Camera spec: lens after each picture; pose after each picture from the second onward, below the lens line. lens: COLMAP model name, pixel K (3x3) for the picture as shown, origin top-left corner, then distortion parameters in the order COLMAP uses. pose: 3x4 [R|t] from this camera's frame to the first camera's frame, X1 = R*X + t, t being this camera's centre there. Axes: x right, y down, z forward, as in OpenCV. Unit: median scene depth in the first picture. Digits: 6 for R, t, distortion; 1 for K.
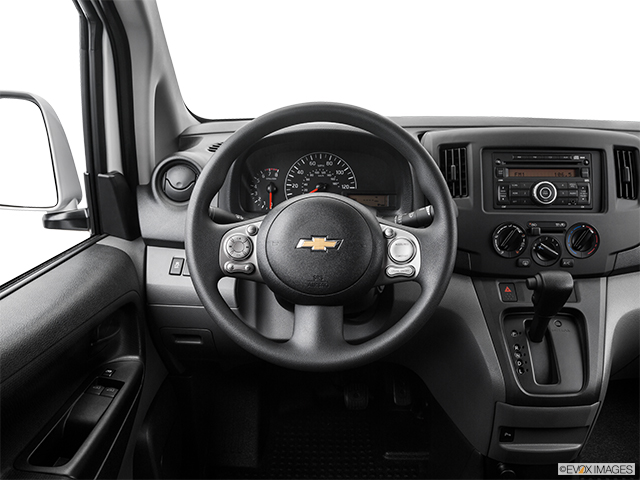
lens RADIAL K [[567.8, 0, 319.6], [0, 567.8, 239.2], [0, 0, 1]] dist [-0.082594, 0.055307]
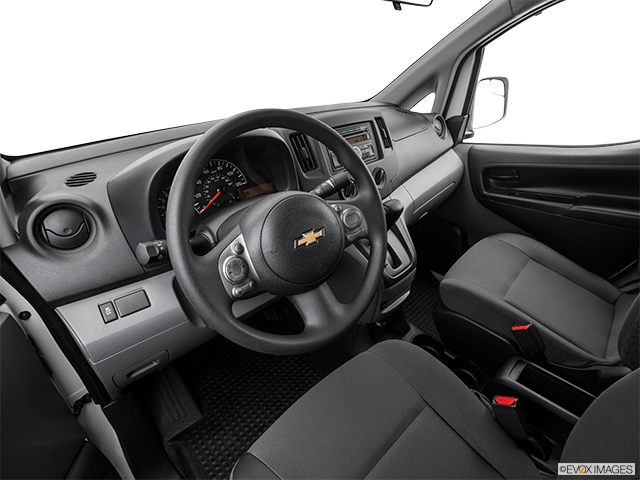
lens RADIAL K [[327.5, 0, 326.0], [0, 327.5, 238.1], [0, 0, 1]] dist [-0.062863, 0.006075]
pose [[0.713483, -0.356042, 0.603471, -0.275612], [0.263061, 0.934384, 0.240261, -0.103086], [-0.649416, -0.012673, 0.760327, 0.366665]]
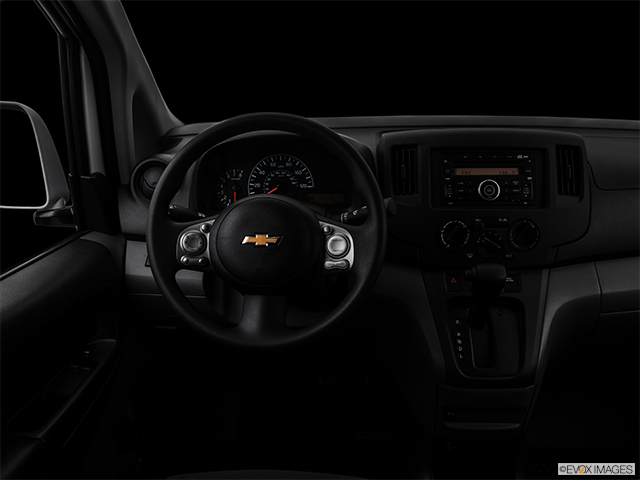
lens RADIAL K [[567.8, 0, 313.2], [0, 567.8, 237.6], [0, 0, 1]] dist [-0.082594, 0.055307]
pose [[0.999053, -0.002296, -0.043441, 0.112202], [0.003087, 0.999830, 0.018152, -0.012592], [0.043392, -0.018269, 0.998891, -0.089521]]
